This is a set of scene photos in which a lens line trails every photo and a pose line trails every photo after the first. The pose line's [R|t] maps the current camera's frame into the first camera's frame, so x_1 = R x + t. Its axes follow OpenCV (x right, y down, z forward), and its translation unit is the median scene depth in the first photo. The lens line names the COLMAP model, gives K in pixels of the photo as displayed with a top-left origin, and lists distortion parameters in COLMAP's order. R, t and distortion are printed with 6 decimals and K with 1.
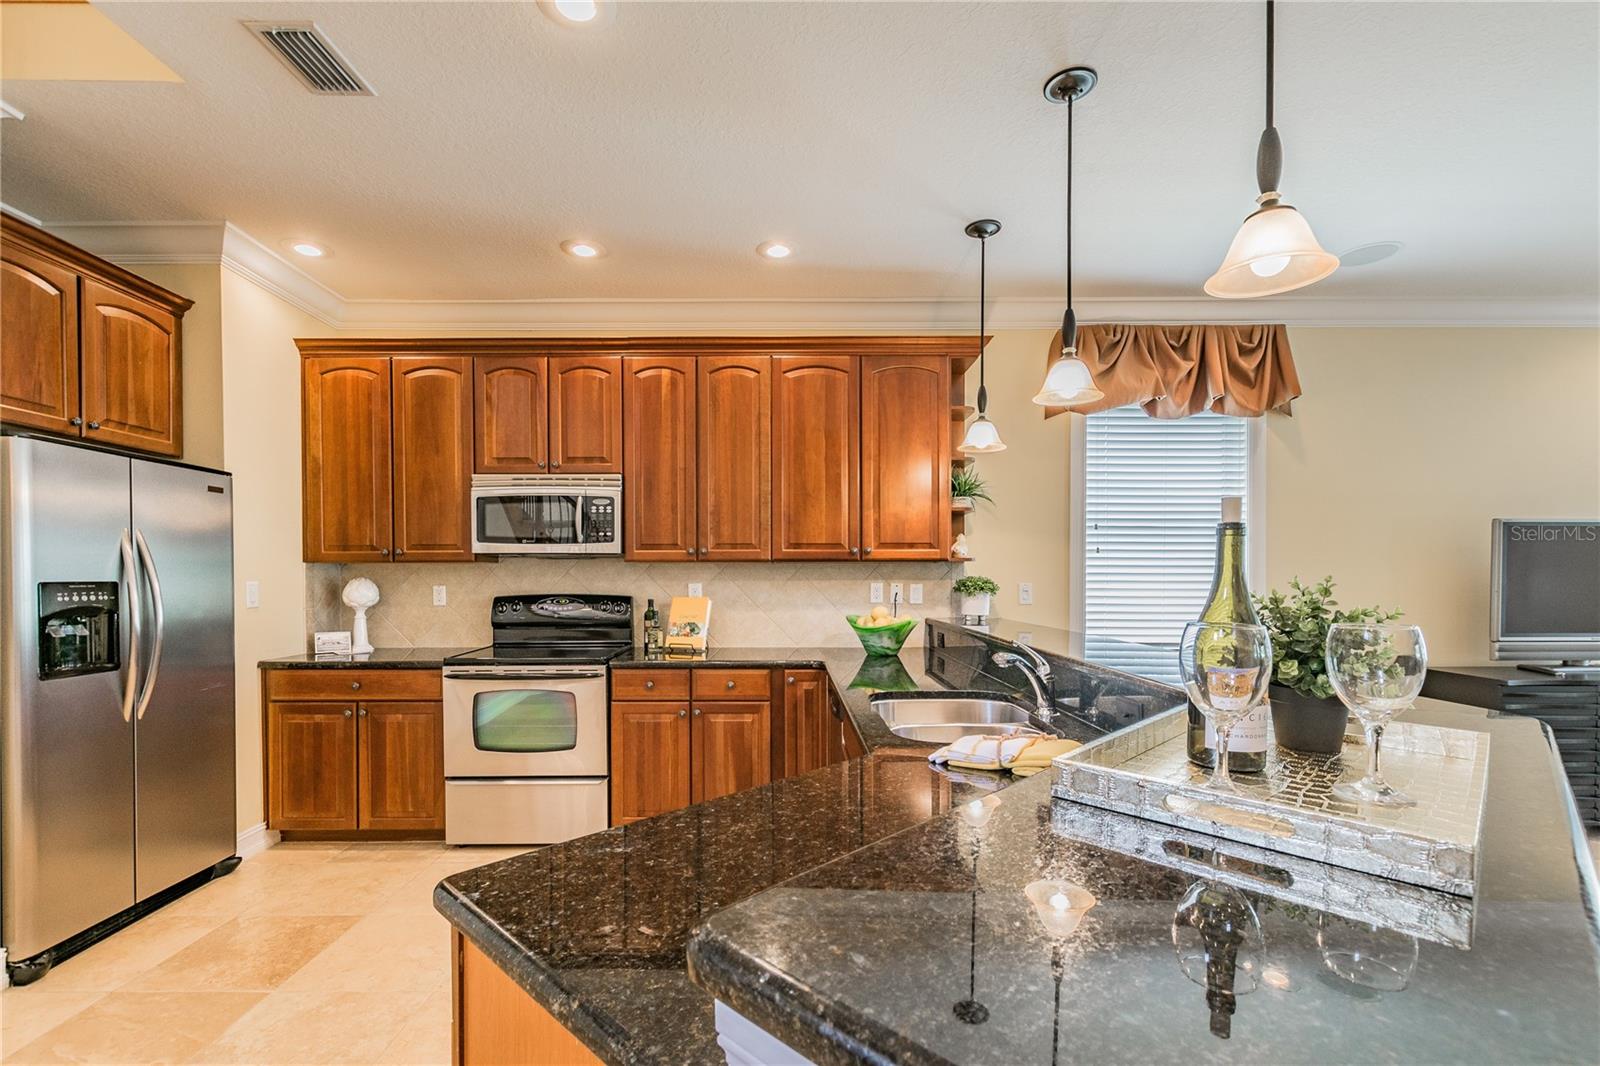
lens RADIAL K [[701.9, 0, 772.1], [0, 701.9, 584.8], [0, 0, 1]] dist [0.000187, -0.000089]
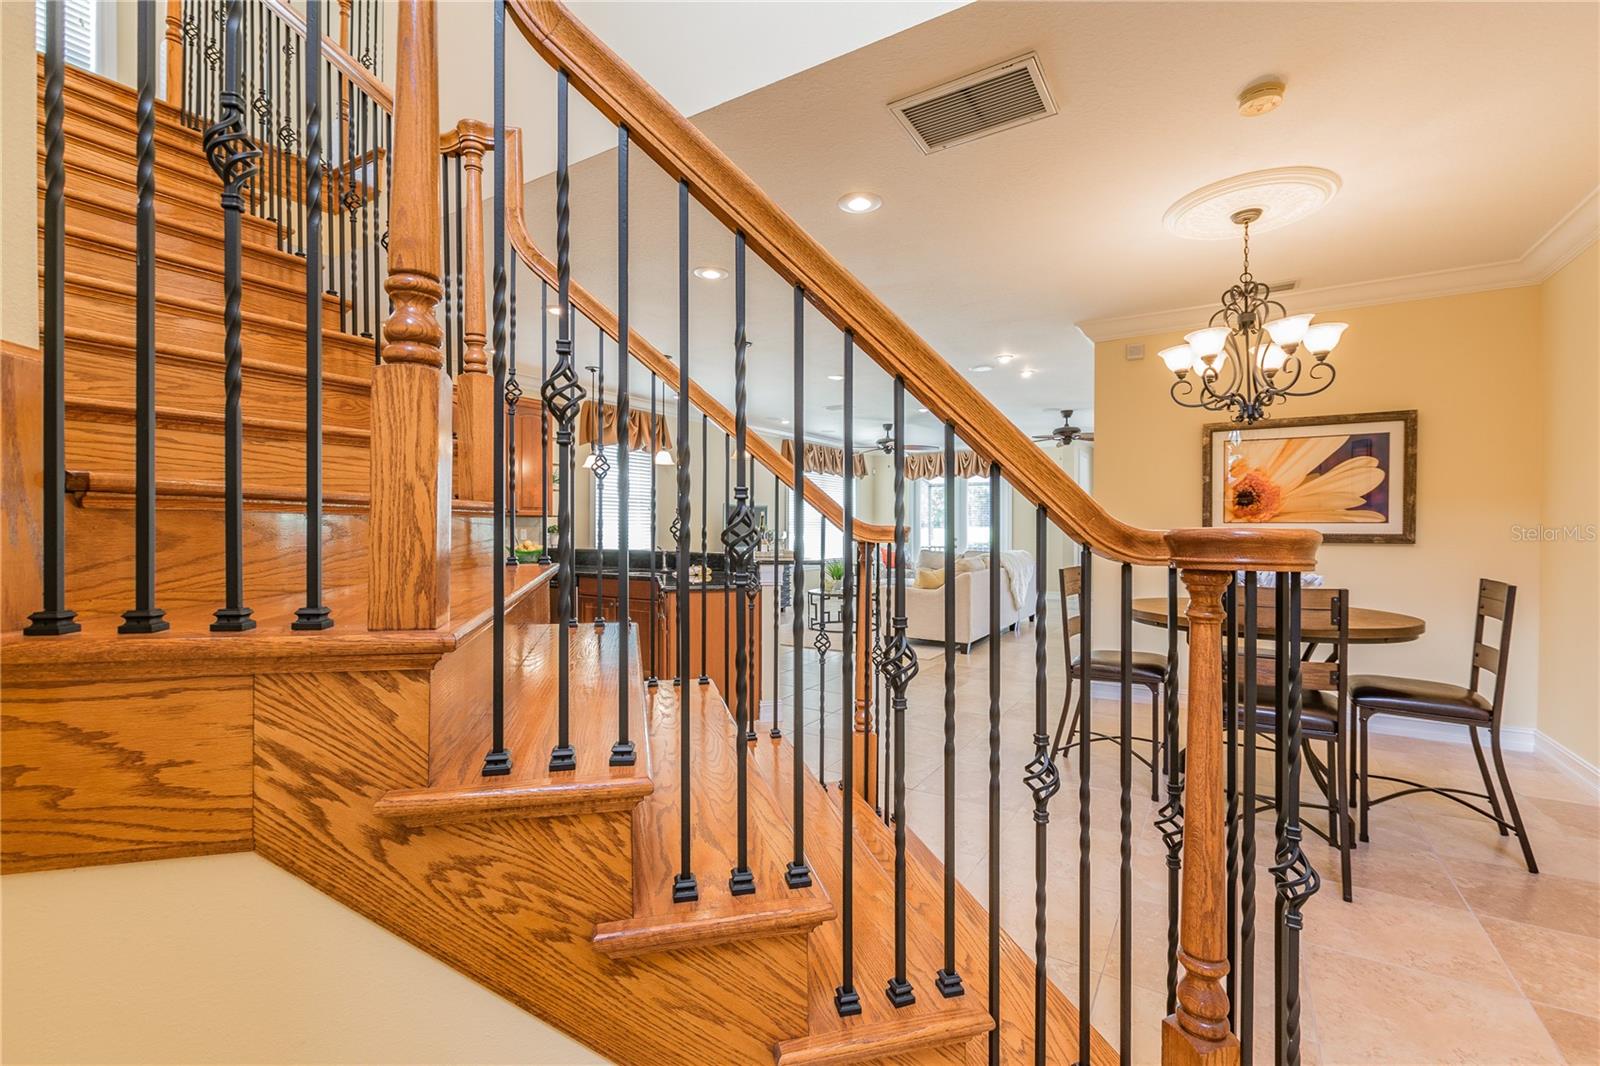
lens RADIAL K [[692.7, 0, 803.4], [0, 692.7, 527.4], [0, 0, 1]] dist [0.001825, 0.000359]
pose [[0.515558, -0.001478, 0.856853, -1.048063], [0.011611, 0.999919, -0.005261, 0.011820], [-0.856776, 0.012661, 0.515534, -0.580098]]
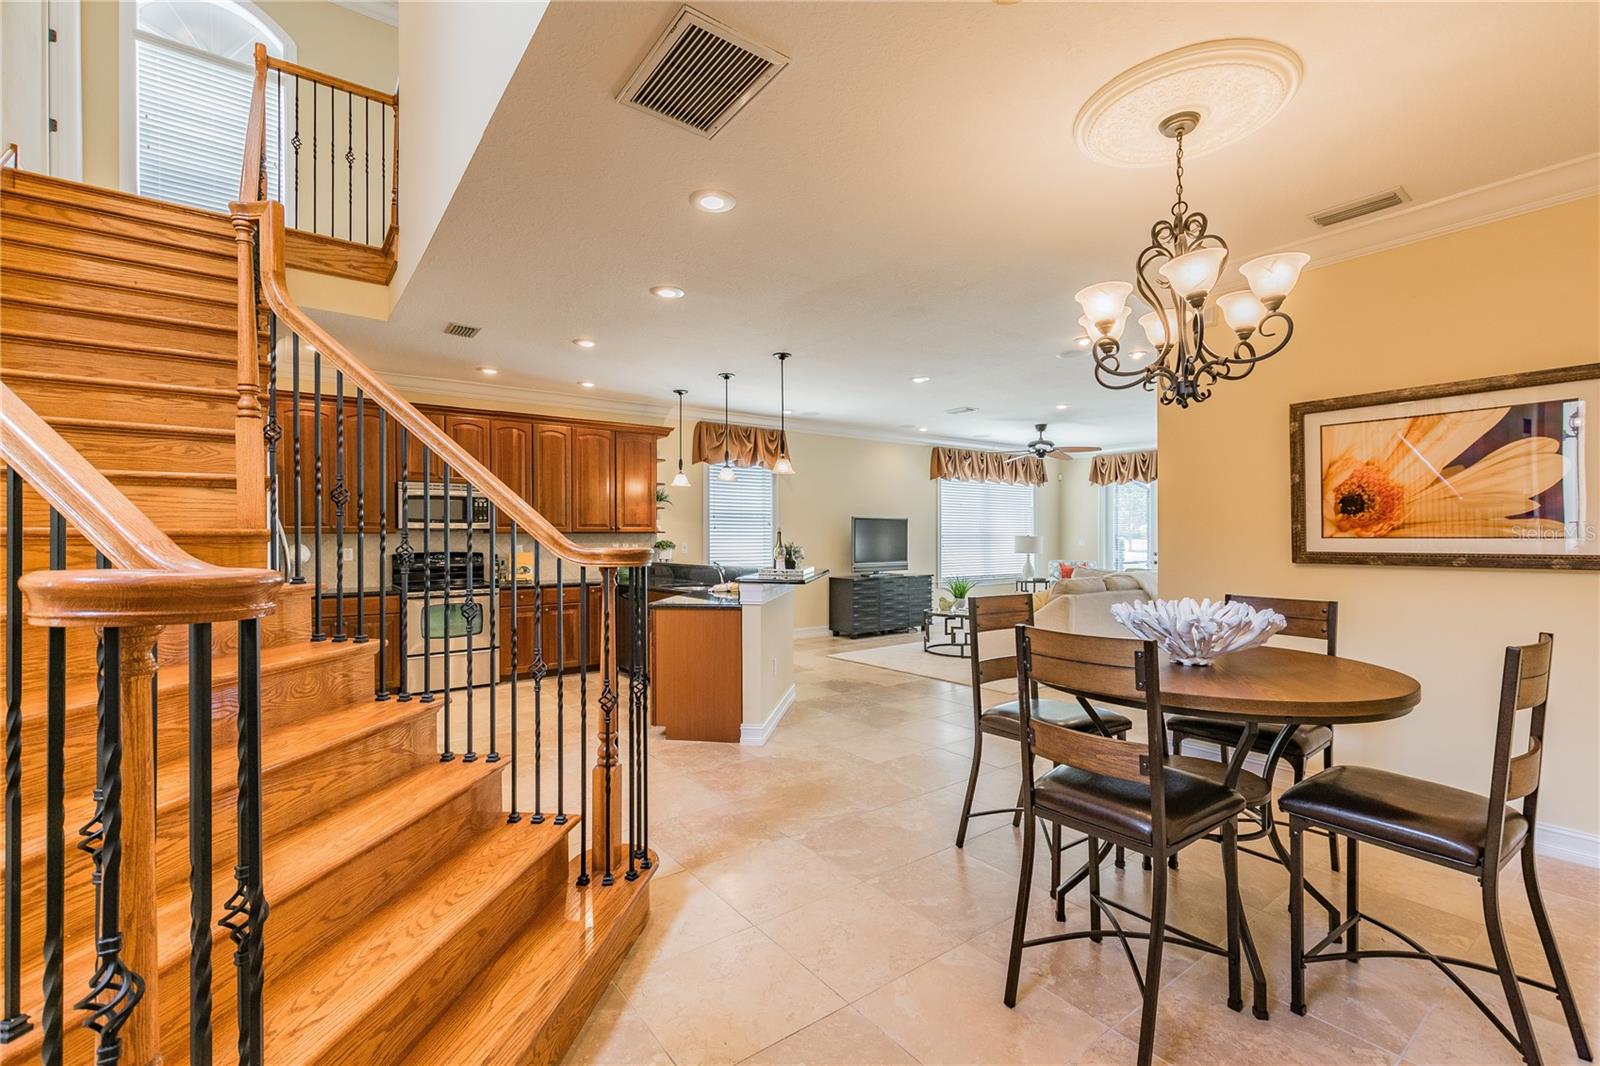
lens RADIAL K [[702.2, 0, 799.6], [0, 702.2, 534.0], [0, 0, 1]] dist [-0.000588, -0.000681]
pose [[0.795341, -0.000089, 0.606162, -0.675514], [0.011892, 0.999810, -0.015456, 0.006709], [-0.606046, 0.019501, 0.795191, -0.920664]]
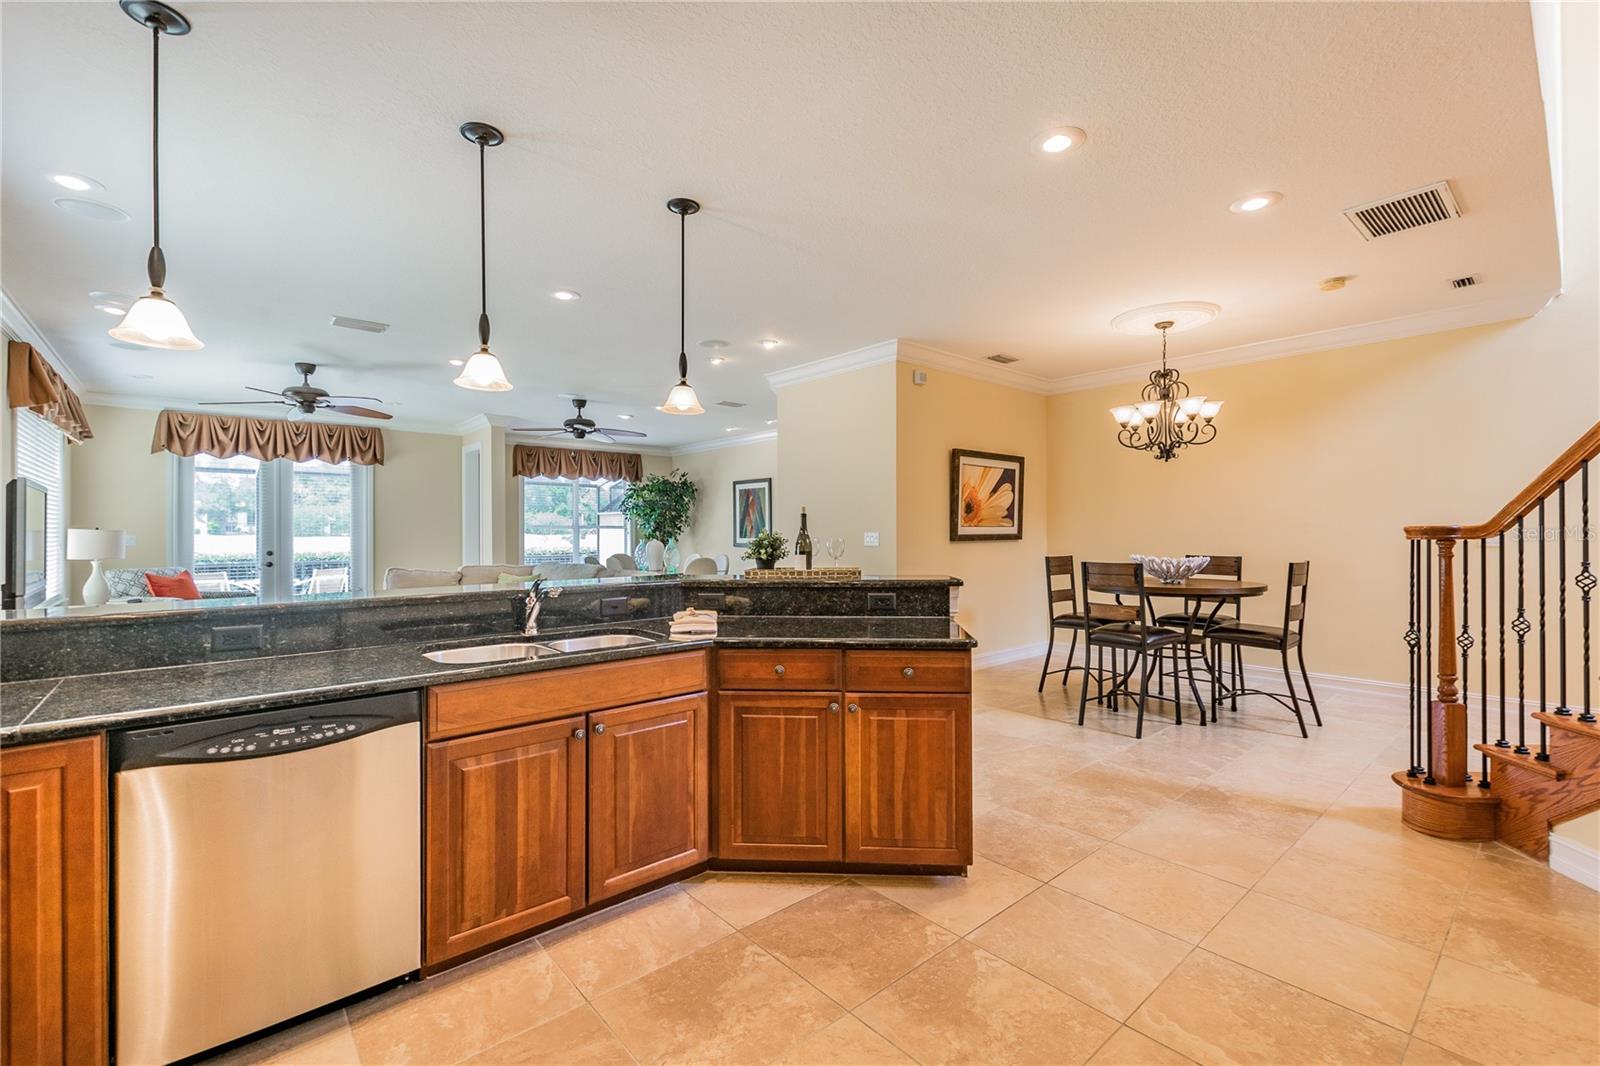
lens RADIAL K [[685.3, 0, 805.5], [0, 685.3, 536.1], [0, 0, 1]] dist [0.000619, 0.000286]
pose [[-0.666934, -0.003086, 0.745110, -0.509746], [0.015368, 0.999722, 0.017896, -0.007070], [-0.744958, 0.023386, -0.666701, 0.823704]]
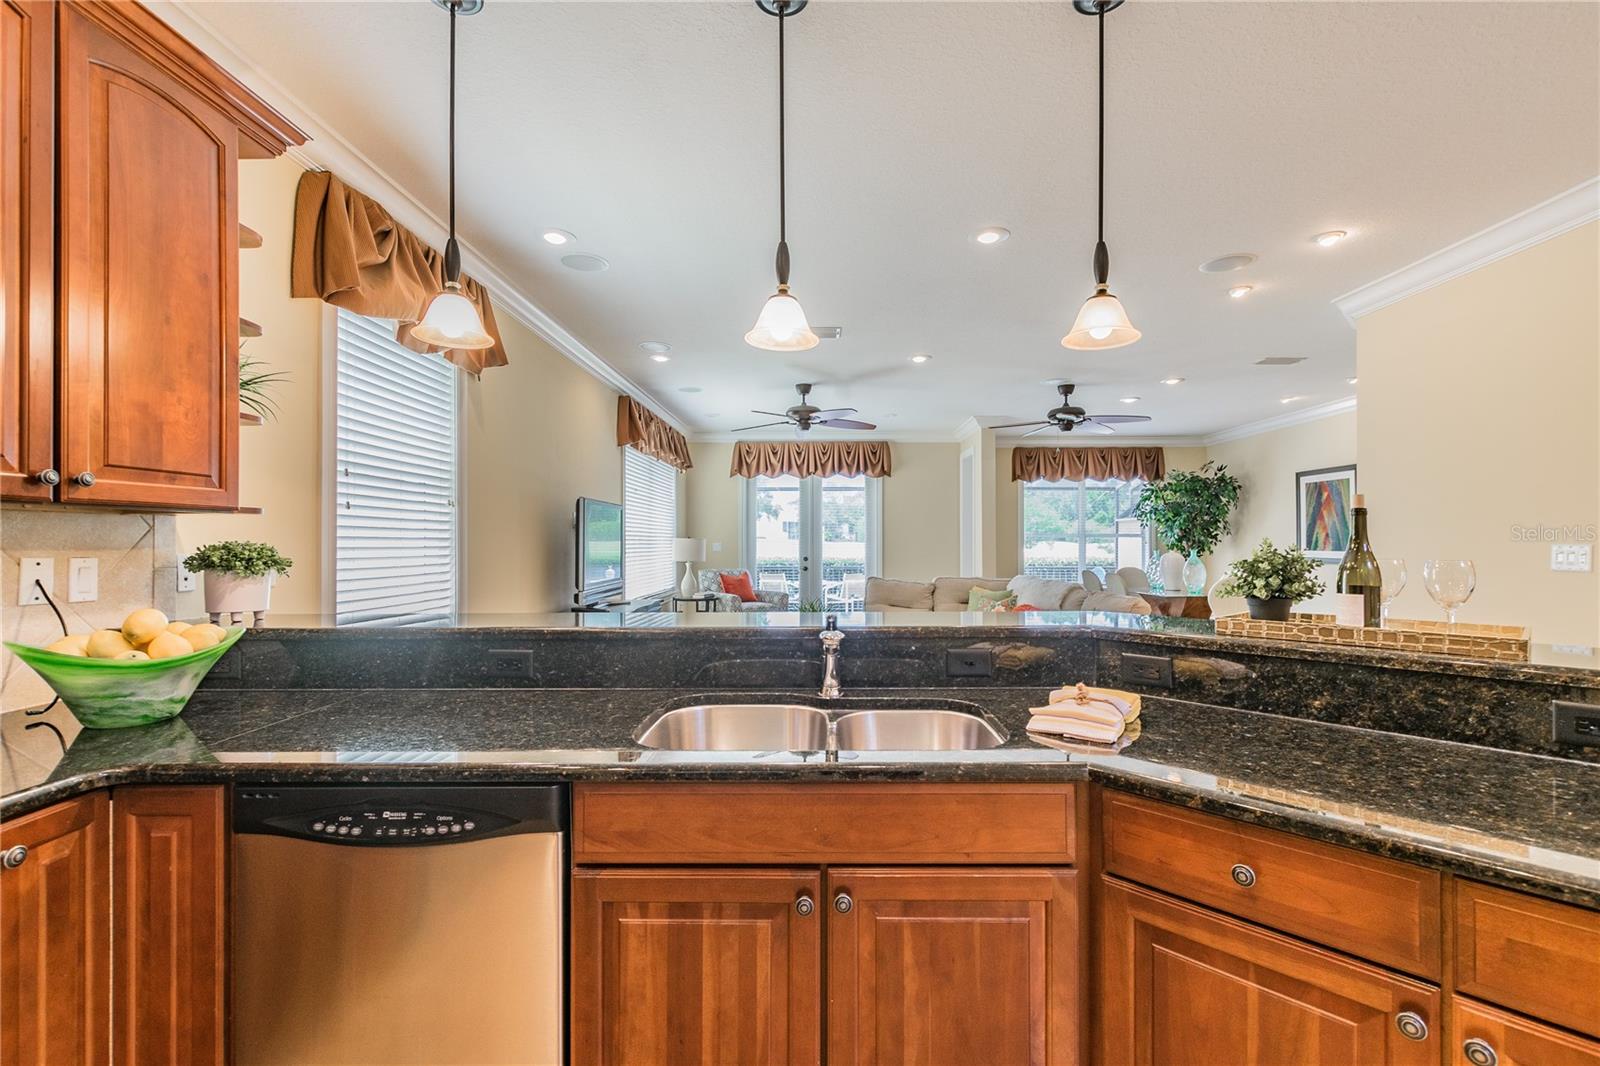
lens RADIAL K [[698.7, 0, 821.4], [0, 698.7, 538.2], [0, 0, 1]] dist [0.004049, 0.000031]
pose [[-0.003414, 0.003357, 0.999989, -0.277990], [0.015960, 0.999867, -0.003302, -0.005662], [-0.999867, 0.015949, -0.003467, 0.566104]]
